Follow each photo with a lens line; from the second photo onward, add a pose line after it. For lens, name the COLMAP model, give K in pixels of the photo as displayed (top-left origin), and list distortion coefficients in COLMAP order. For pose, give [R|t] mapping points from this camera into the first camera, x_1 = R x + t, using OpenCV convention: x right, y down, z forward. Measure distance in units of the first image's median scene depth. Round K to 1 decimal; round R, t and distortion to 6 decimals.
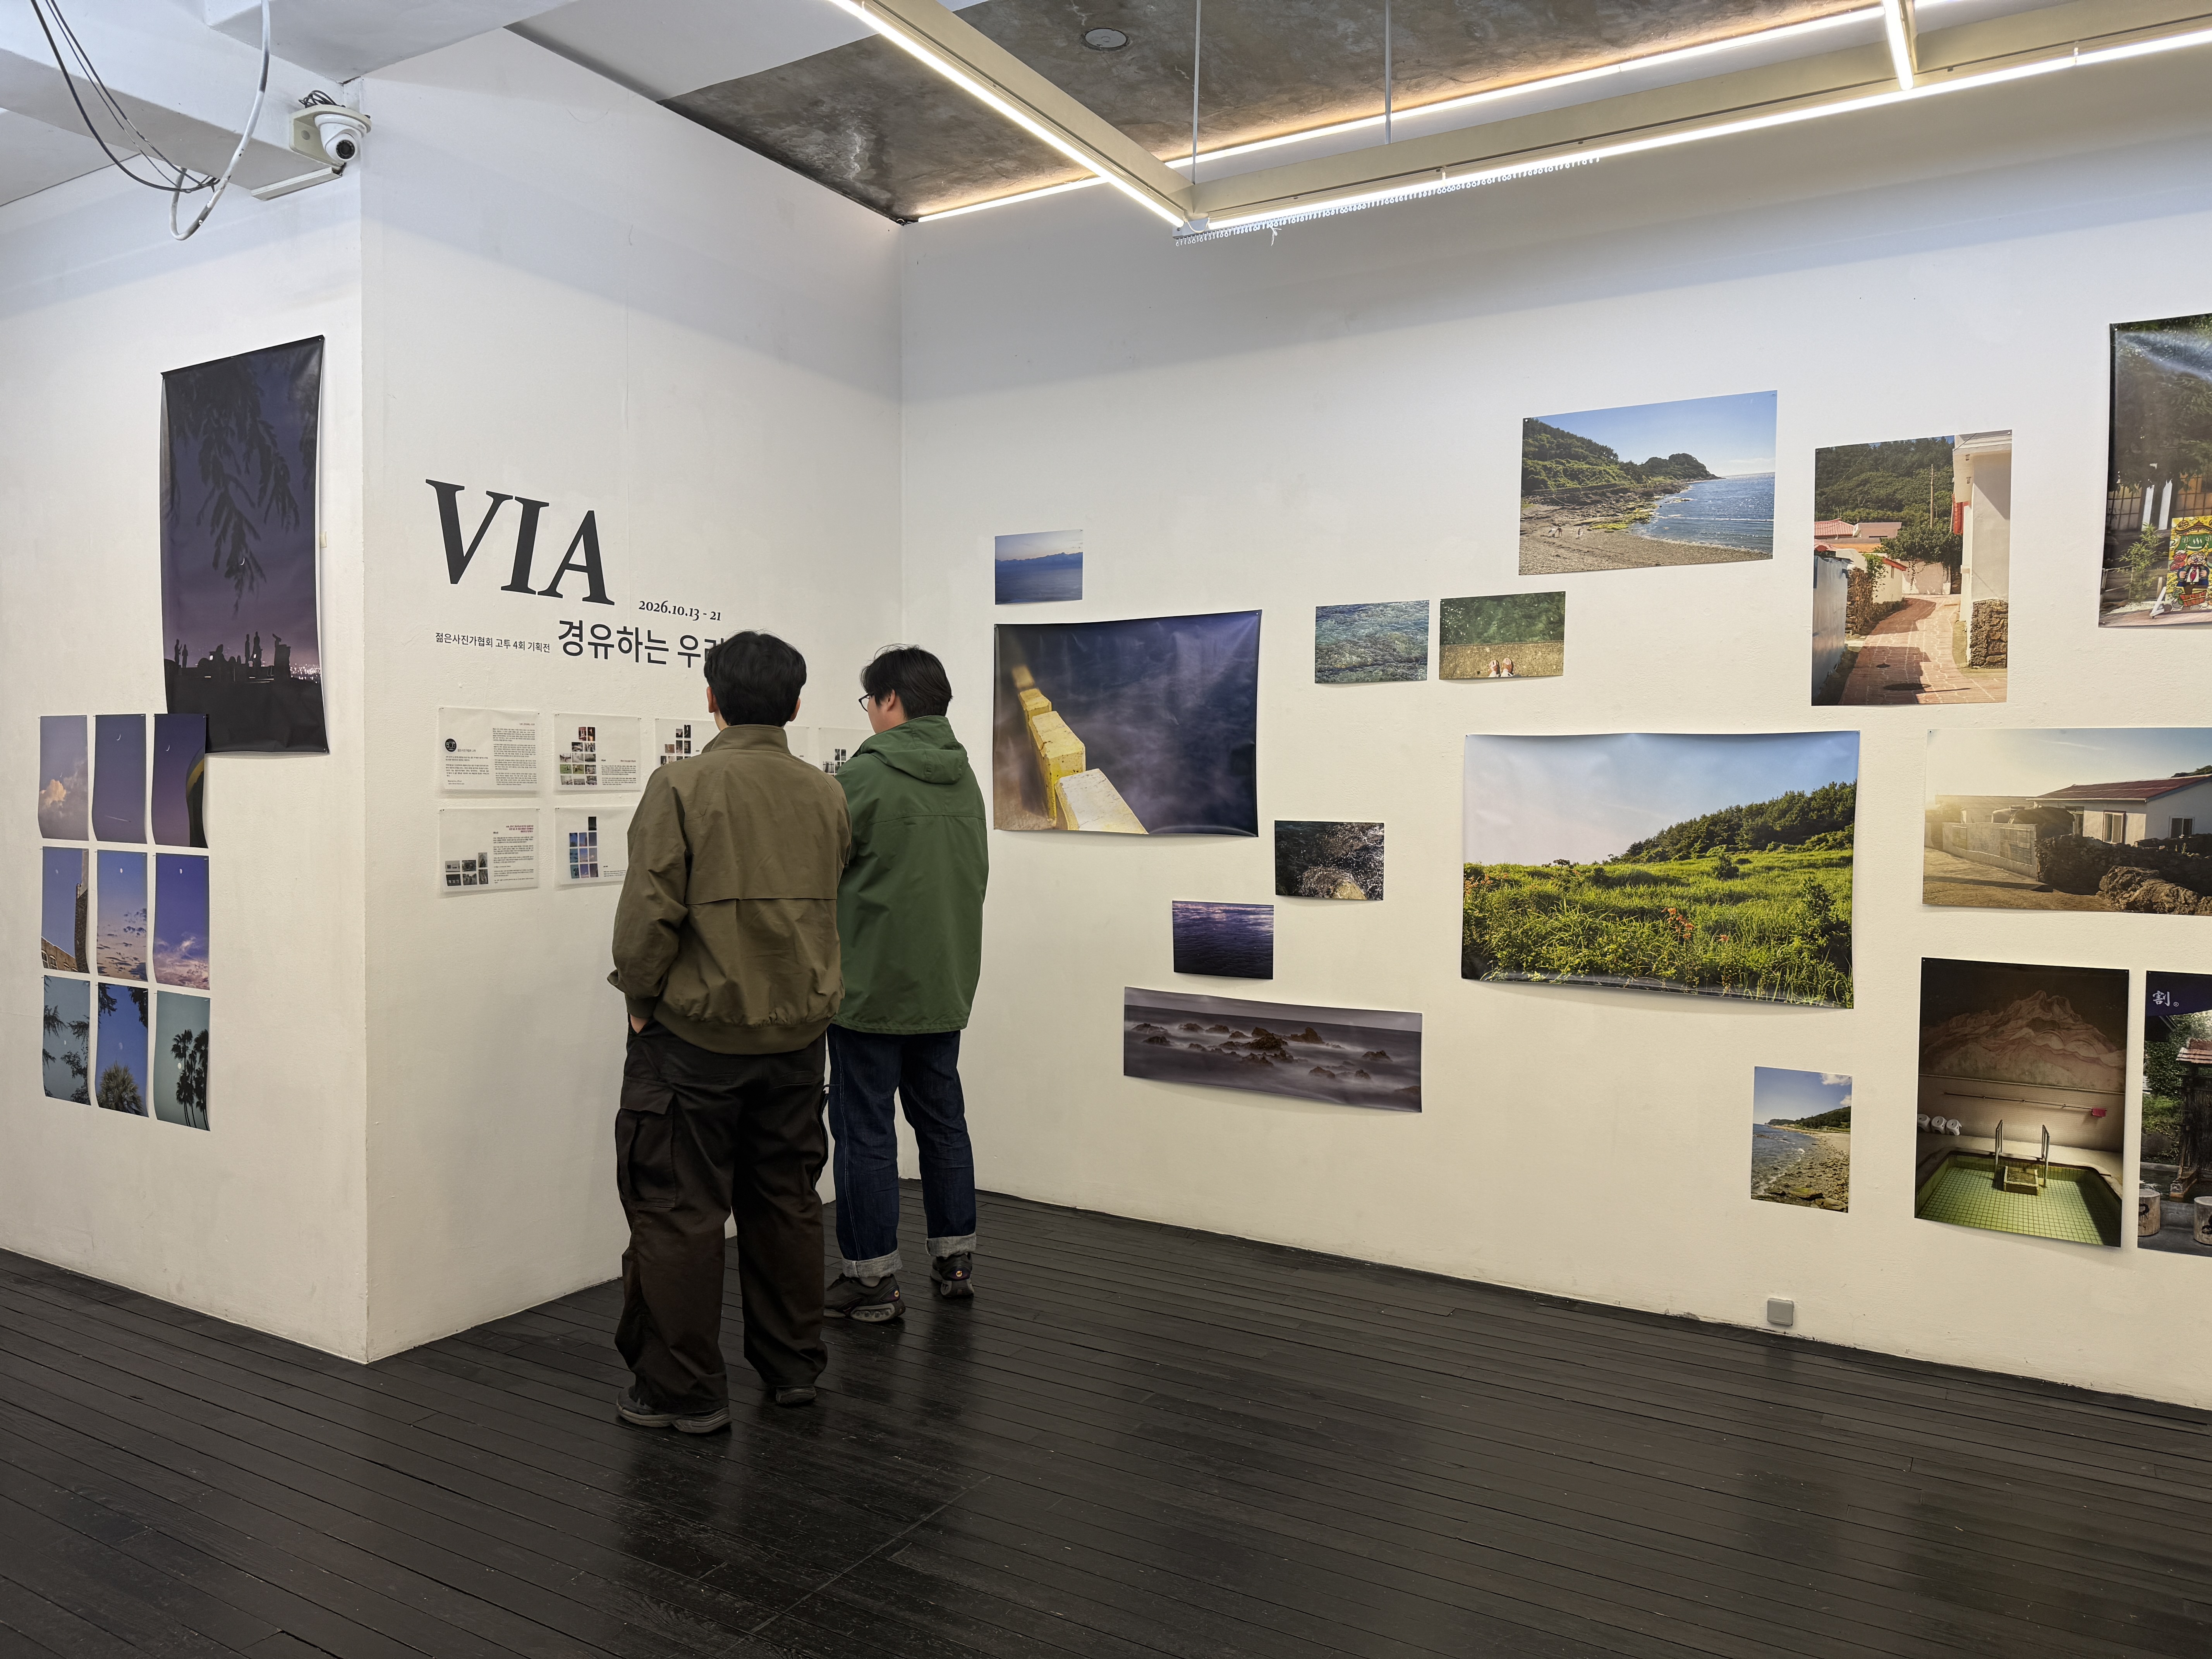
lens RADIAL K [[1613.0, 0, 1103.4], [0, 1613.0, 811.8], [0, 0, 1]] dist [0.001613, 0.002487]
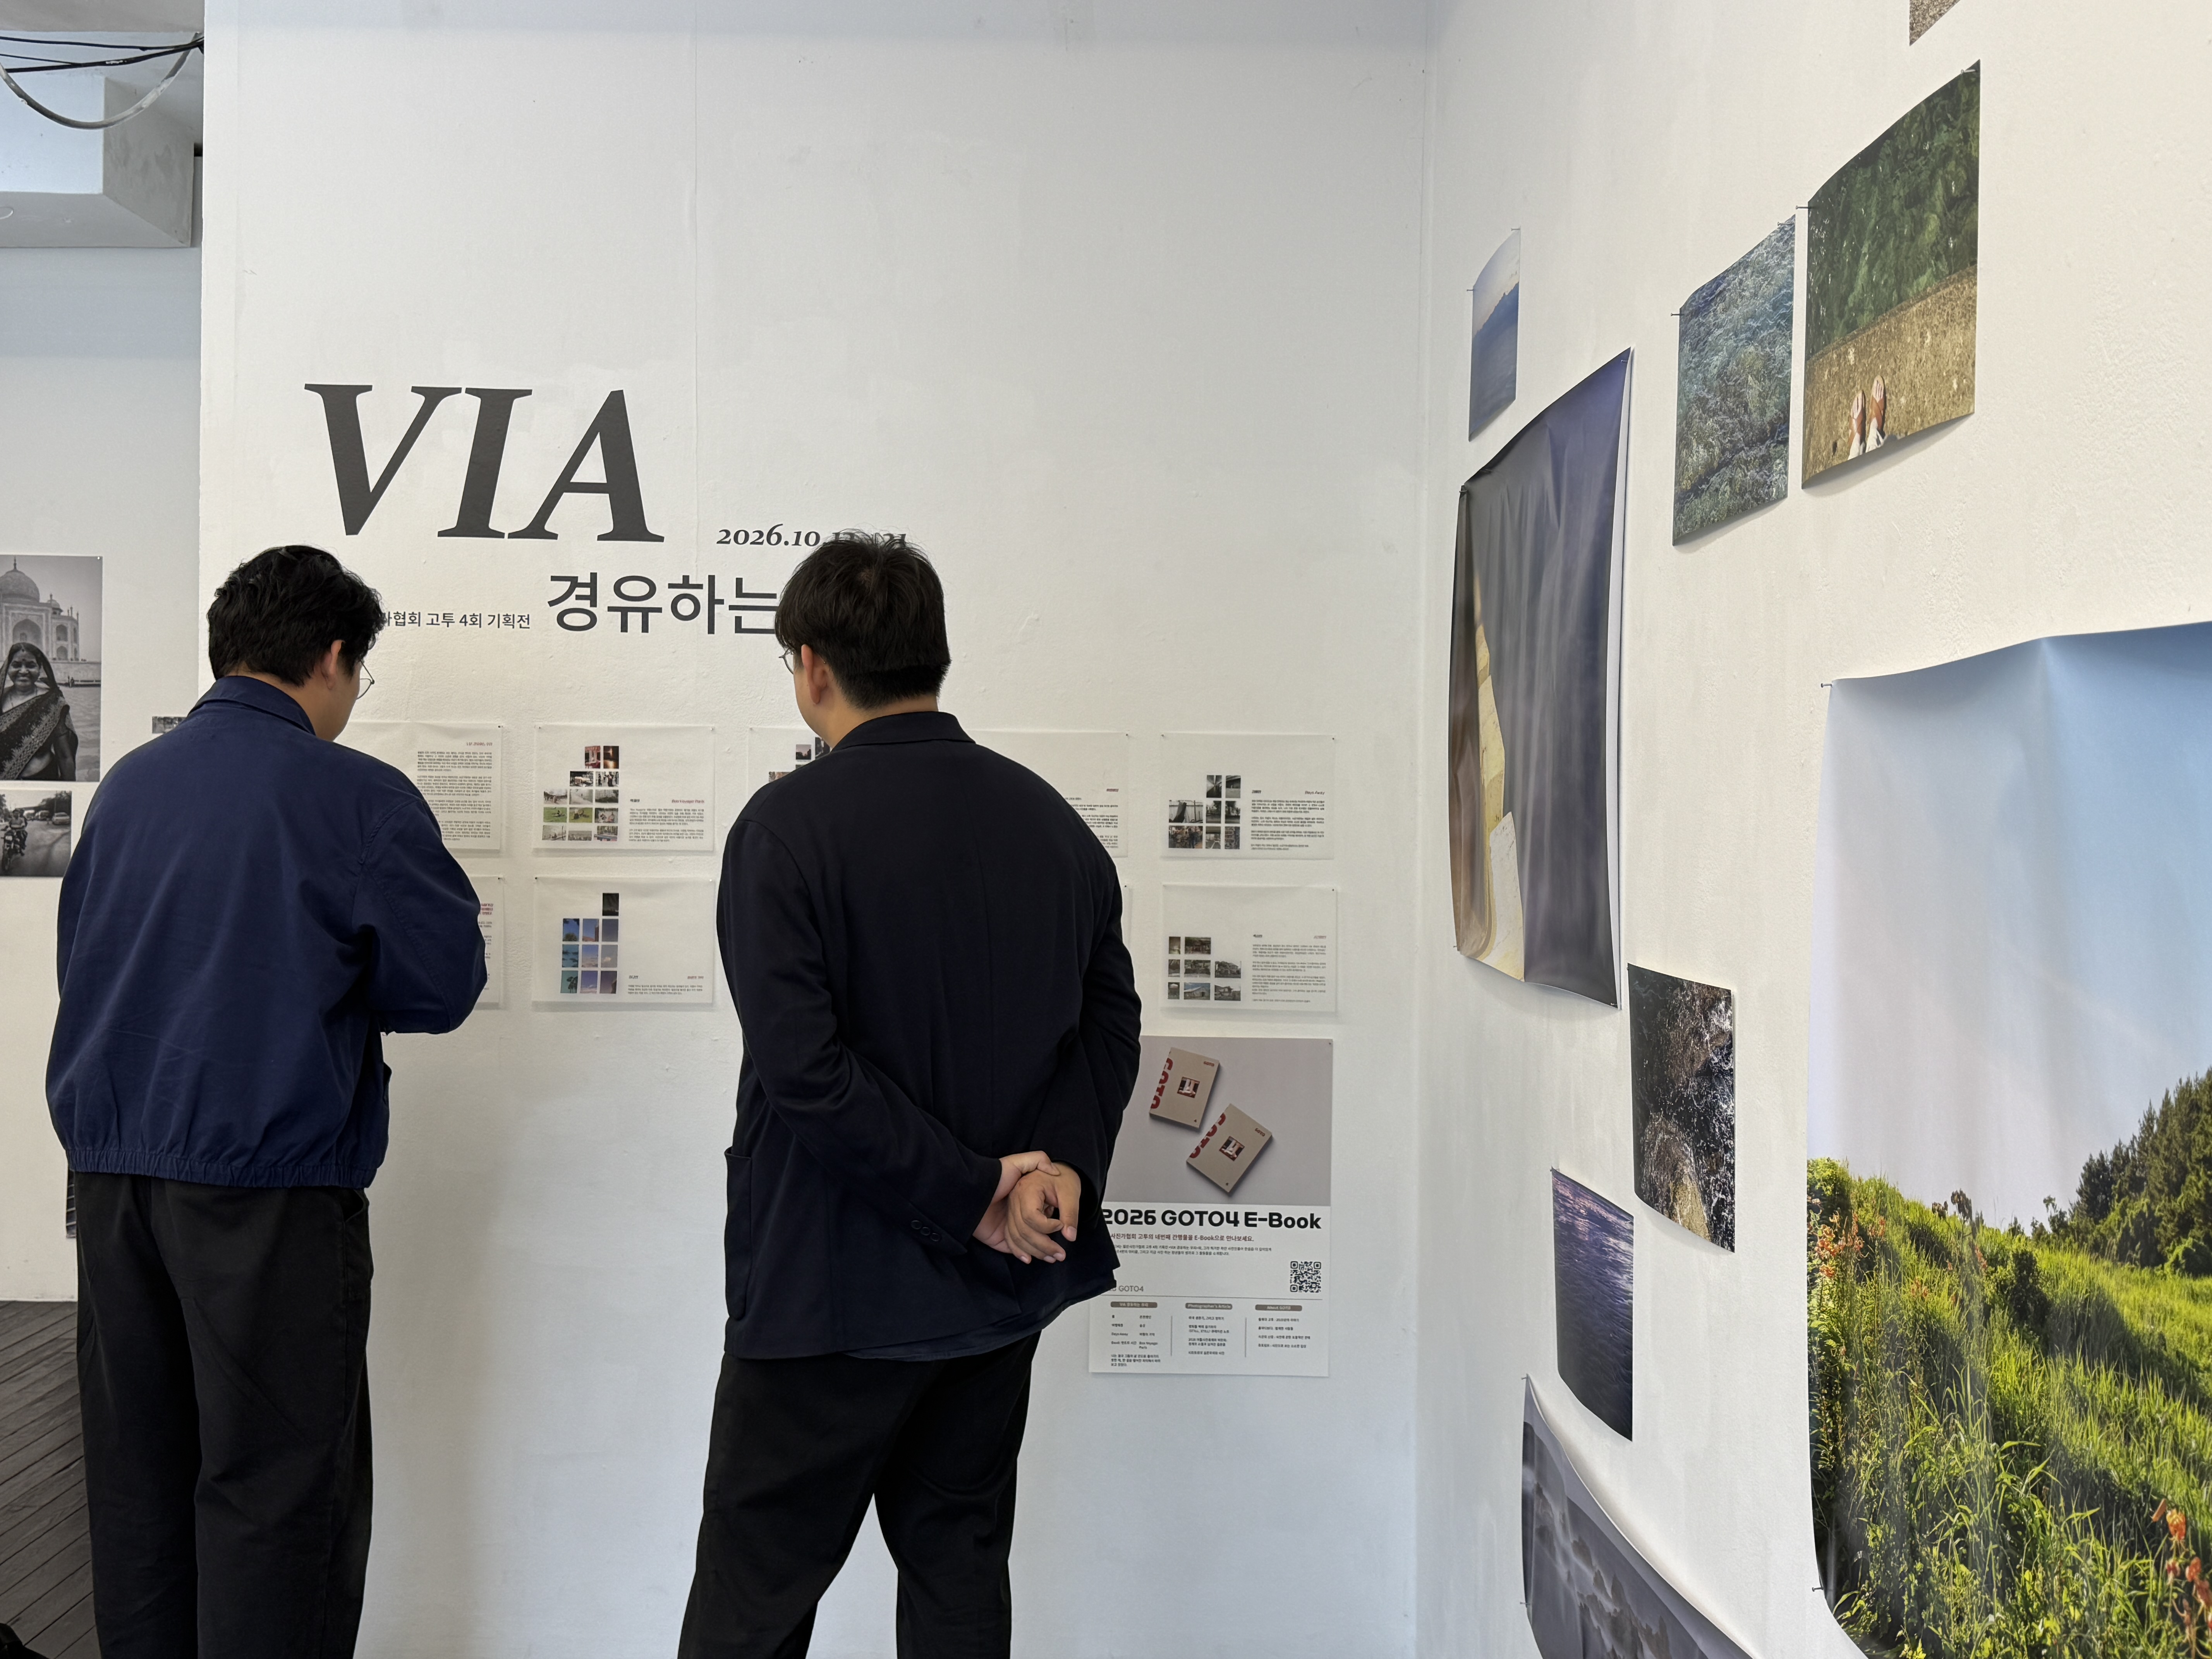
lens RADIAL K [[2298.7, 0, 1101.0], [0, 2298.7, 827.8], [0, 0, 1]] dist [0.059668, 0.000000]
pose [[0.481387, 0.001609, -0.876507, 0.539976], [-0.029664, 0.999455, -0.014458, -0.014878], [0.876006, 0.032961, 0.481172, 0.756037]]
